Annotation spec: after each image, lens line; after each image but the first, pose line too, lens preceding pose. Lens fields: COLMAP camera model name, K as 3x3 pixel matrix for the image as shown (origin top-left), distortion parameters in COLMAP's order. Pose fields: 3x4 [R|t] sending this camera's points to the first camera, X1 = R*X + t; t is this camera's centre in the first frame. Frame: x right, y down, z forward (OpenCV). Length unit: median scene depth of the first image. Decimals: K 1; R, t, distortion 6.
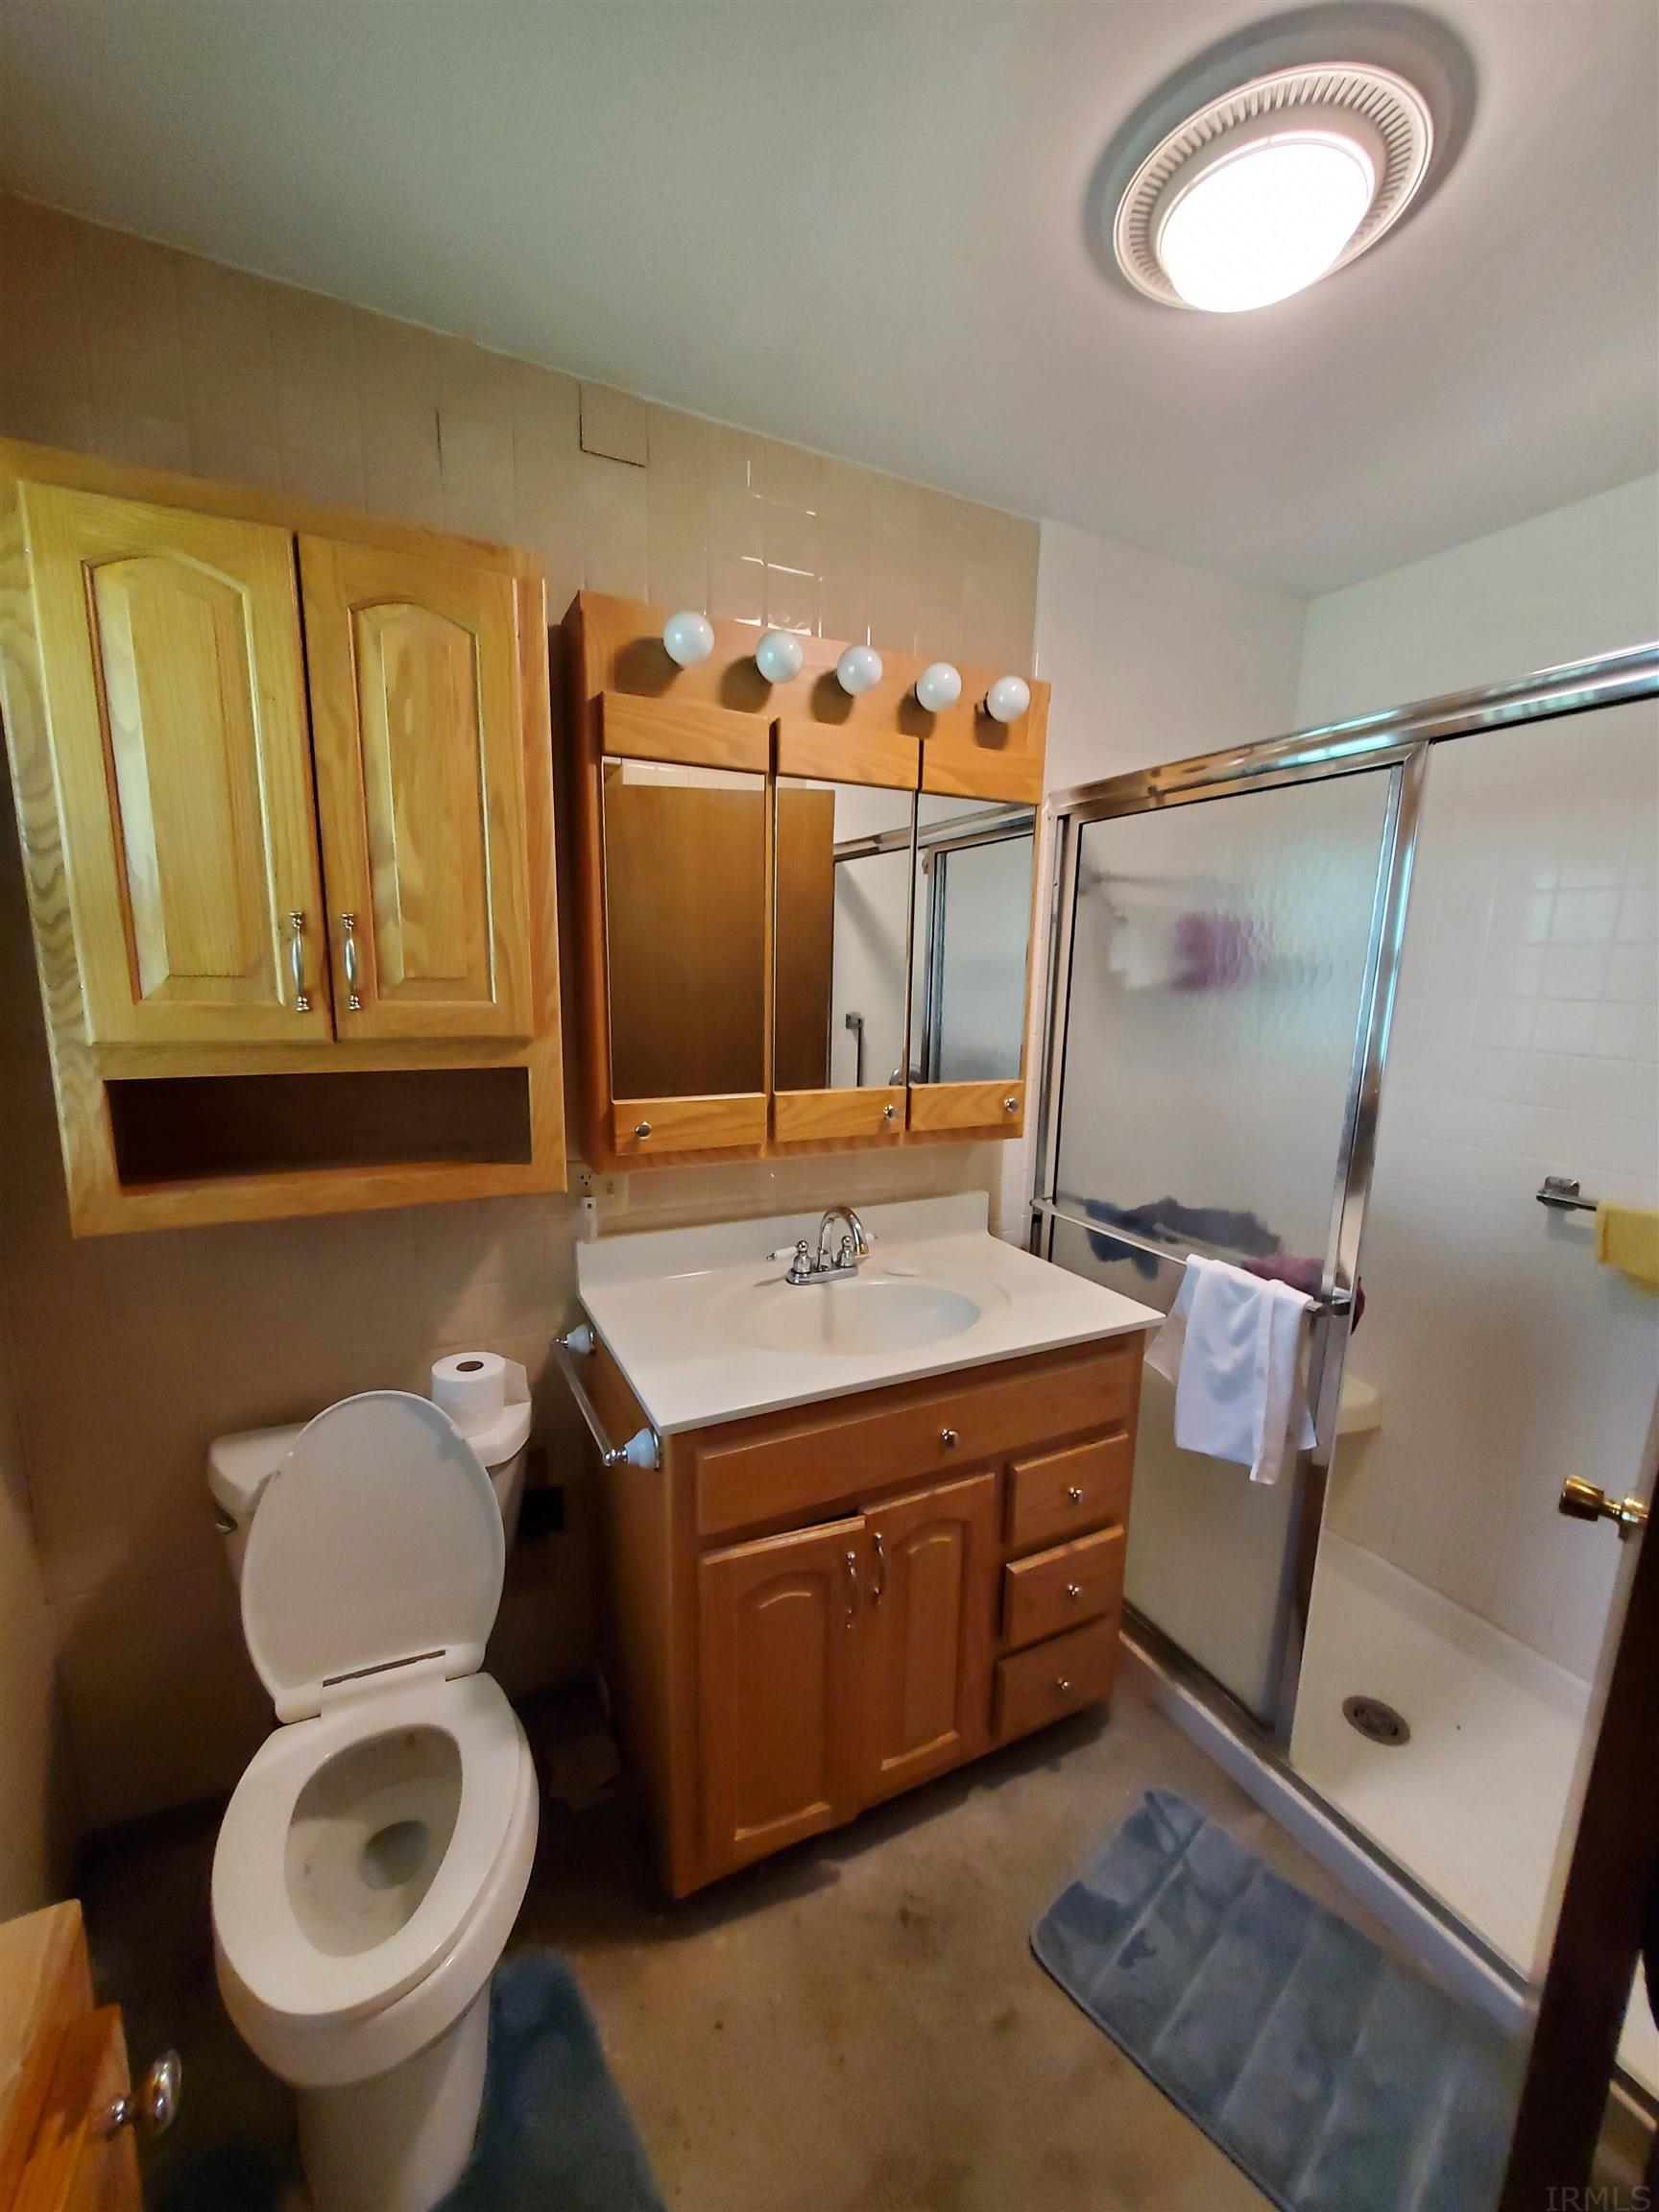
lens RADIAL K [[858.7, 0, 840.8], [0, 858.7, 1110.3], [0, 0, 1]] dist [0.009530, -0.001104]
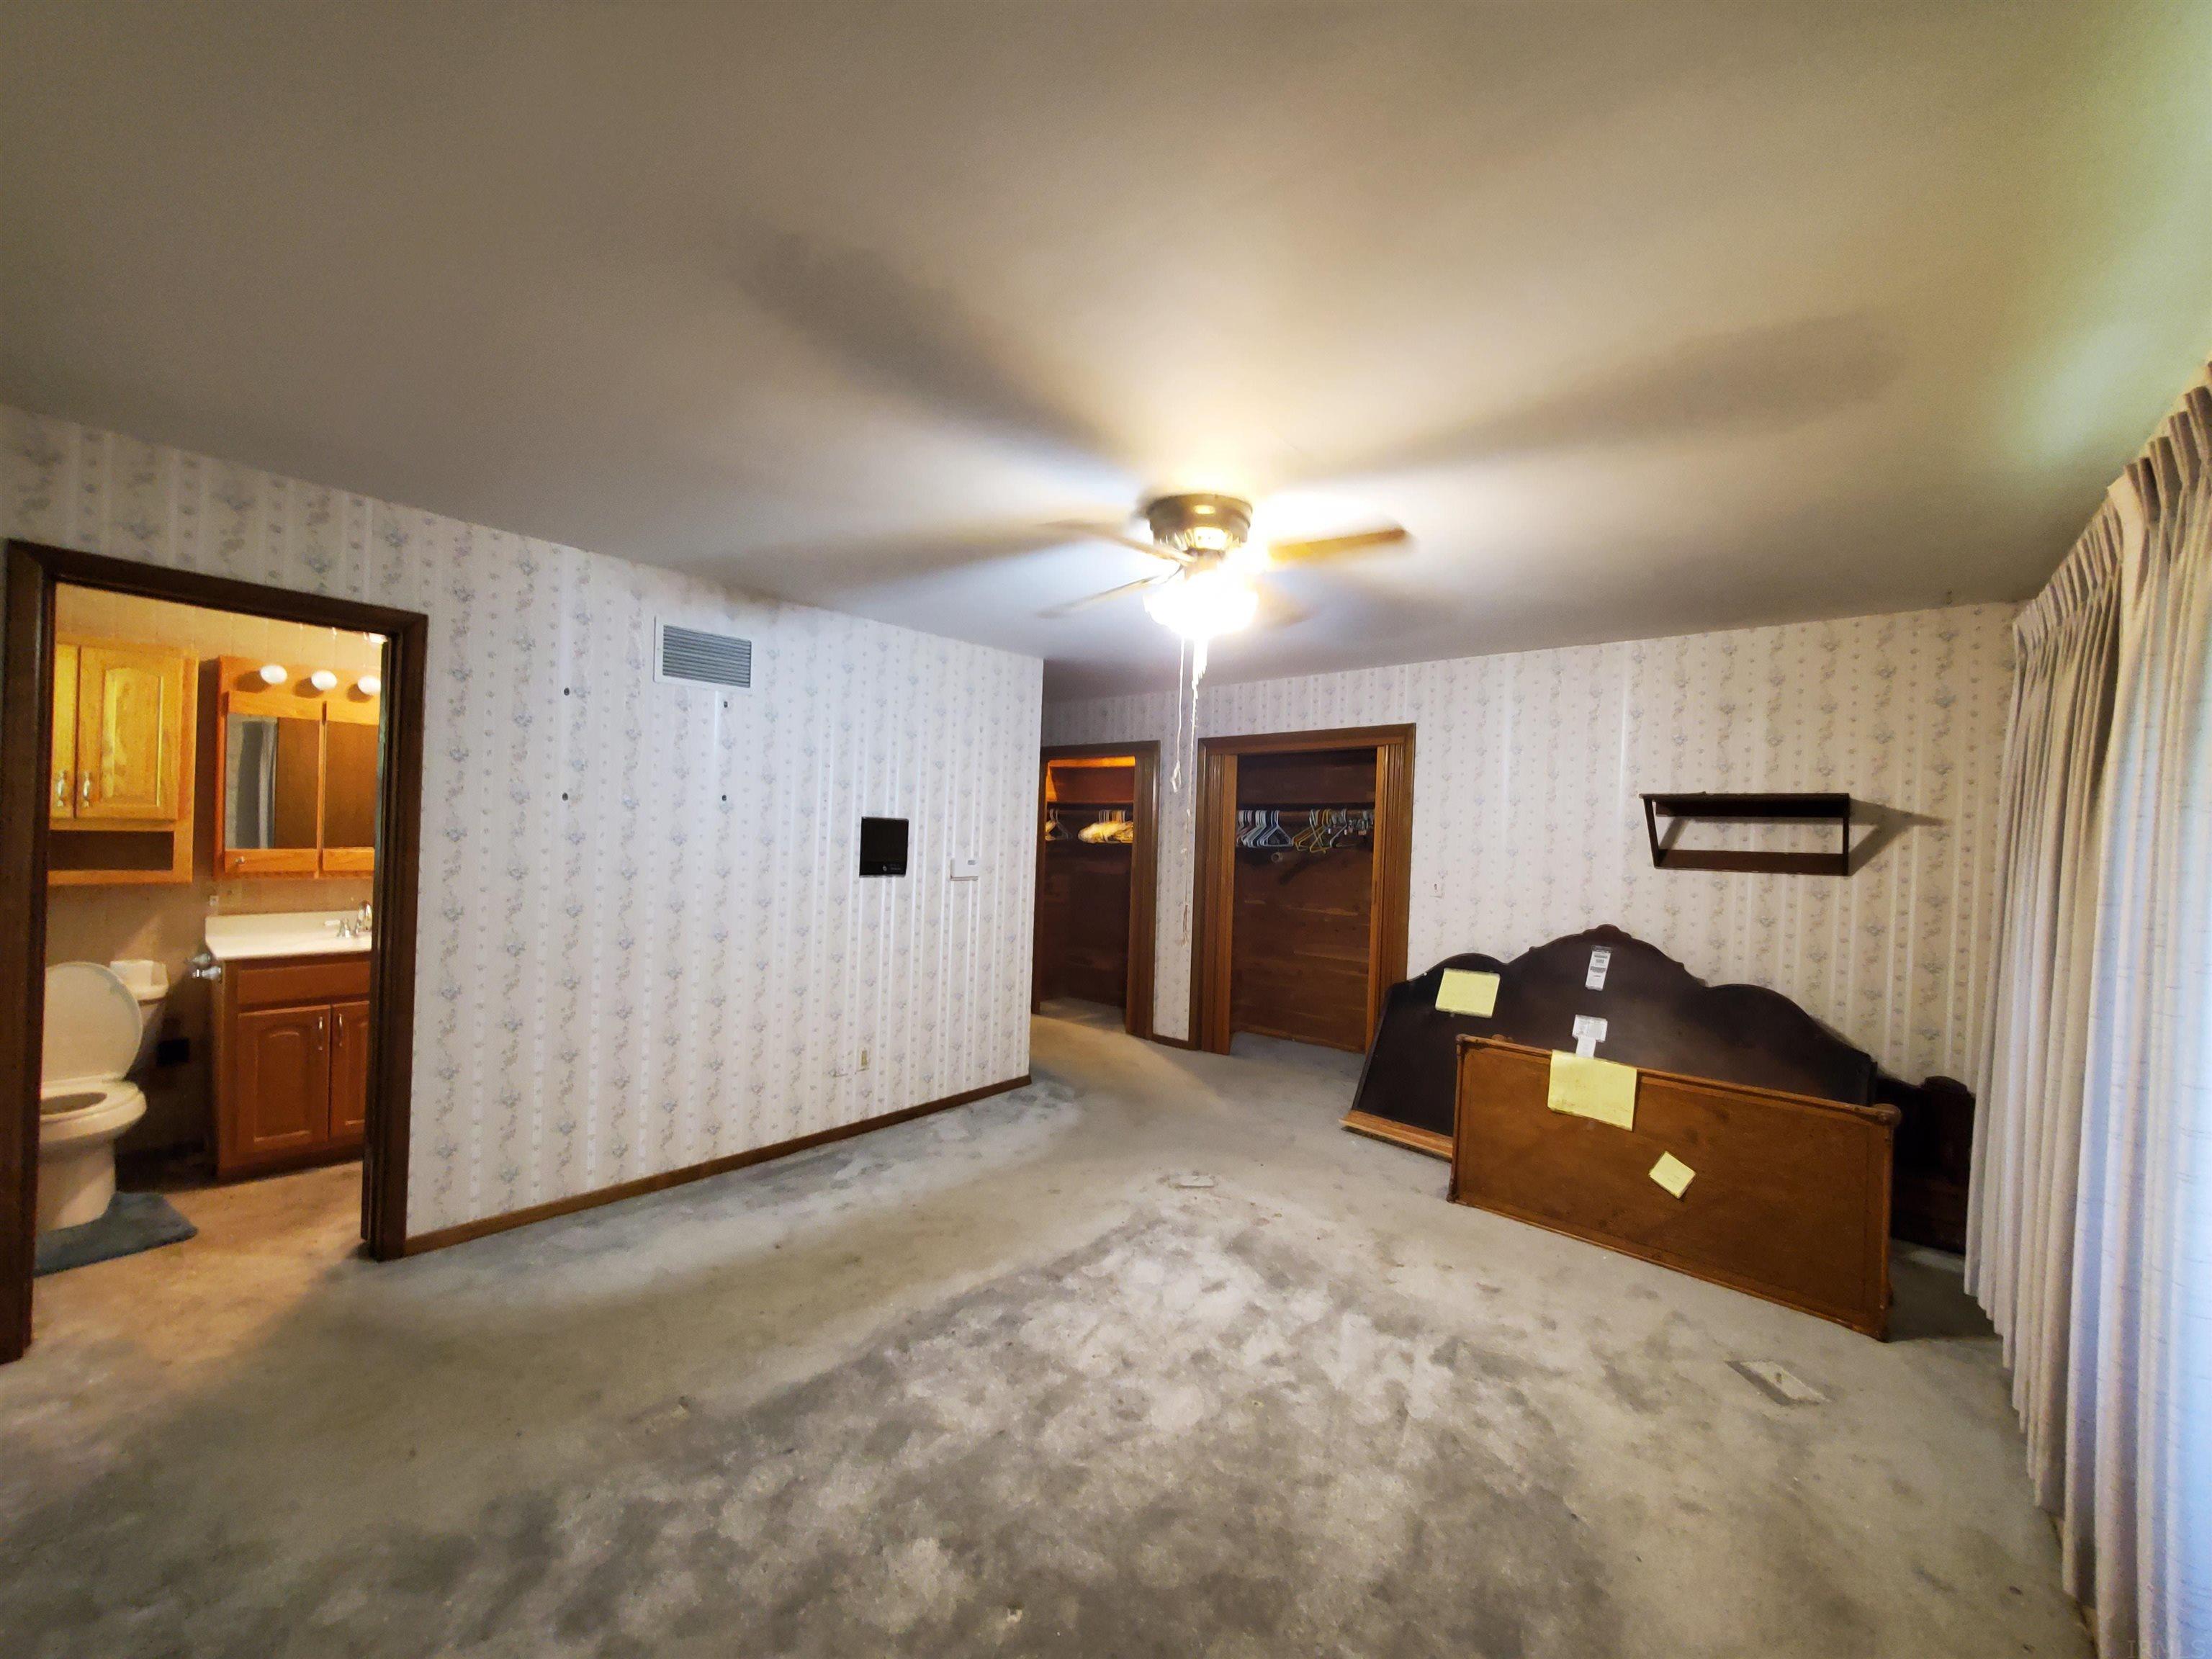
lens RADIAL K [[858.7, 0, 1086.5], [0, 858.7, 832.0], [0, 0, 1]] dist [0.009530, -0.001104]
pose [[0.934623, 0.011211, 0.355463, 1.236544], [0.040535, 0.989631, -0.137791, 0.409581], [-0.353322, 0.143192, 0.924478, -2.307224]]
